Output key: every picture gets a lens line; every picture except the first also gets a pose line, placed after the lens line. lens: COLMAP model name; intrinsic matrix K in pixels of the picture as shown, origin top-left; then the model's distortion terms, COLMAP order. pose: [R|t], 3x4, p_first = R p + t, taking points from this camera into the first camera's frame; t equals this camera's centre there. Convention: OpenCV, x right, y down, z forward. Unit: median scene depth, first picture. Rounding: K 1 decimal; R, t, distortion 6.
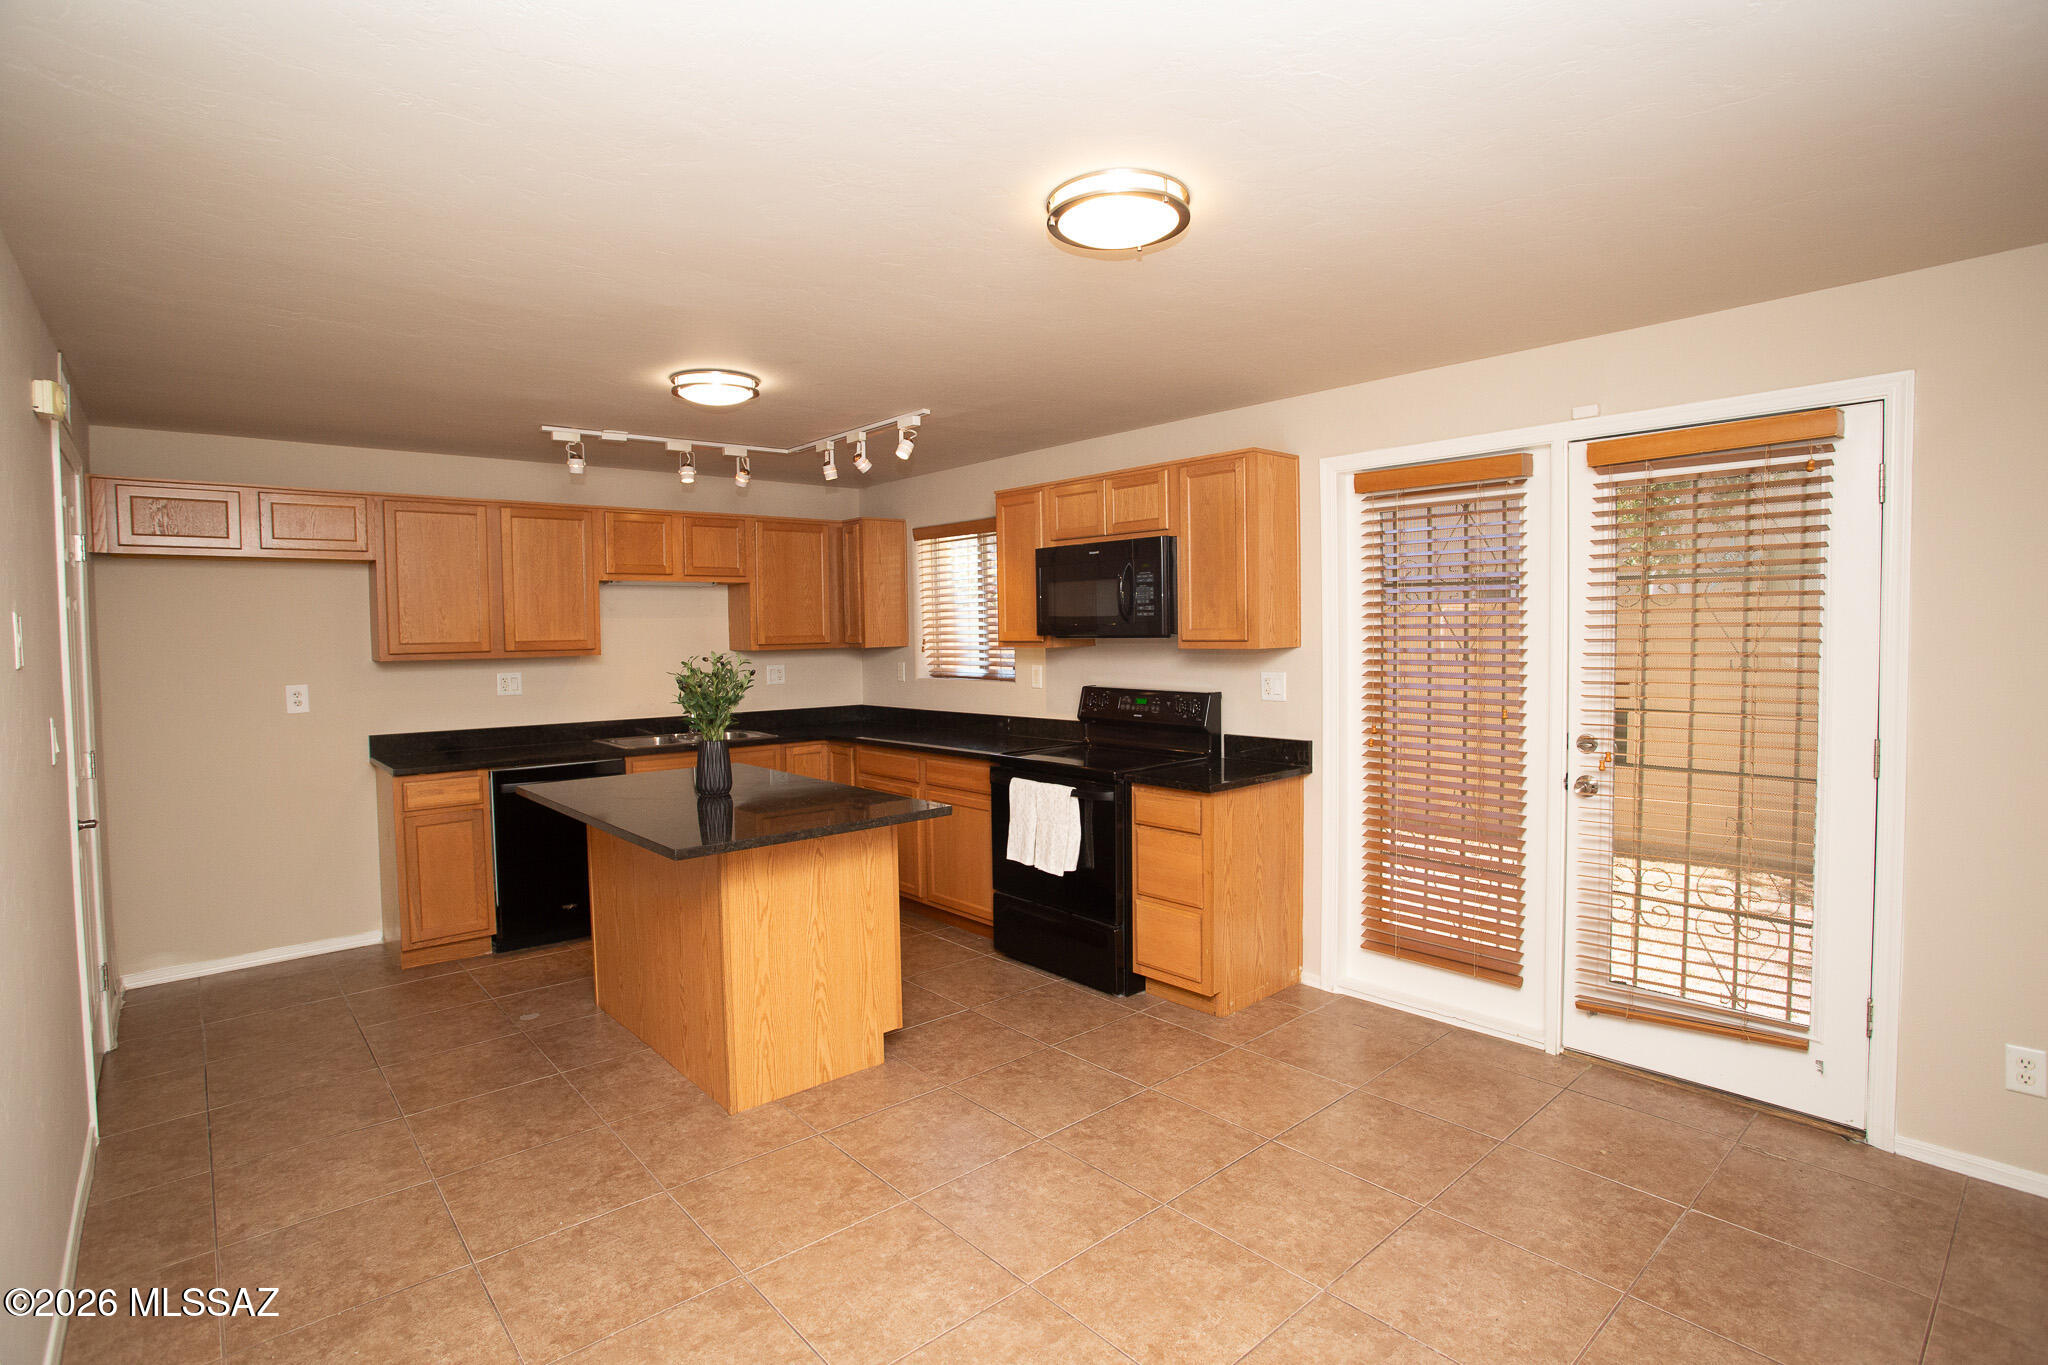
lens RADIAL K [[999.4, 0, 1028.6], [0, 999.4, 668.6], [0, 0, 1]] dist [-0.075121, 0.035137]
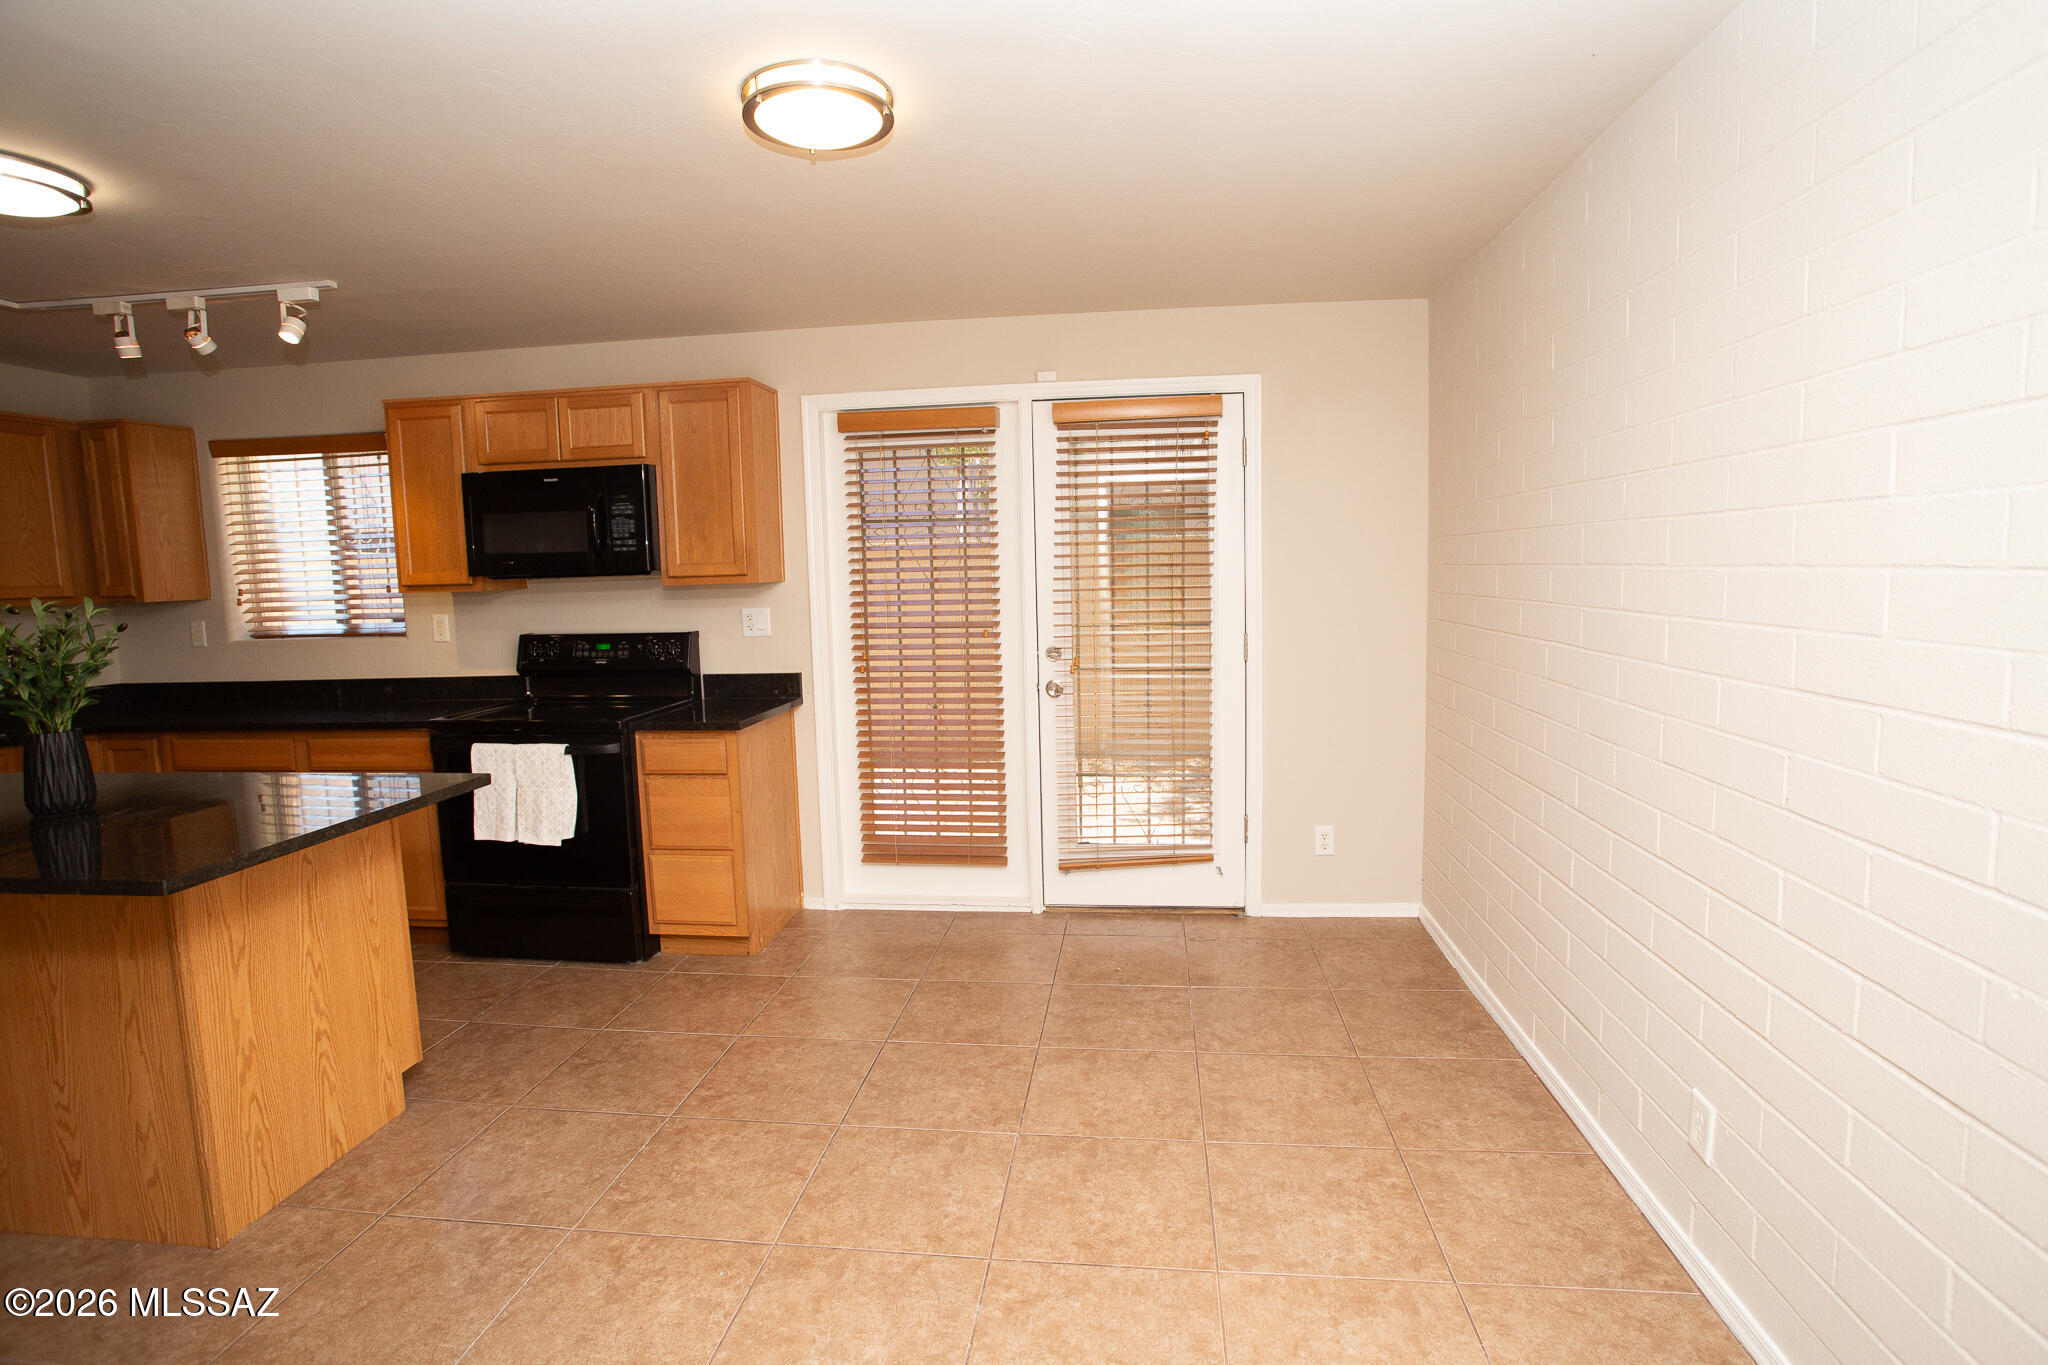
lens RADIAL K [[999.4, 0, 1028.6], [0, 999.4, 668.6], [0, 0, 1]] dist [-0.075121, 0.035137]
pose [[0.744779, -0.070522, 0.663574, -0.217798], [0.040144, 0.997334, 0.060936, 0.015008], [-0.666102, -0.018745, 0.745625, 0.076550]]
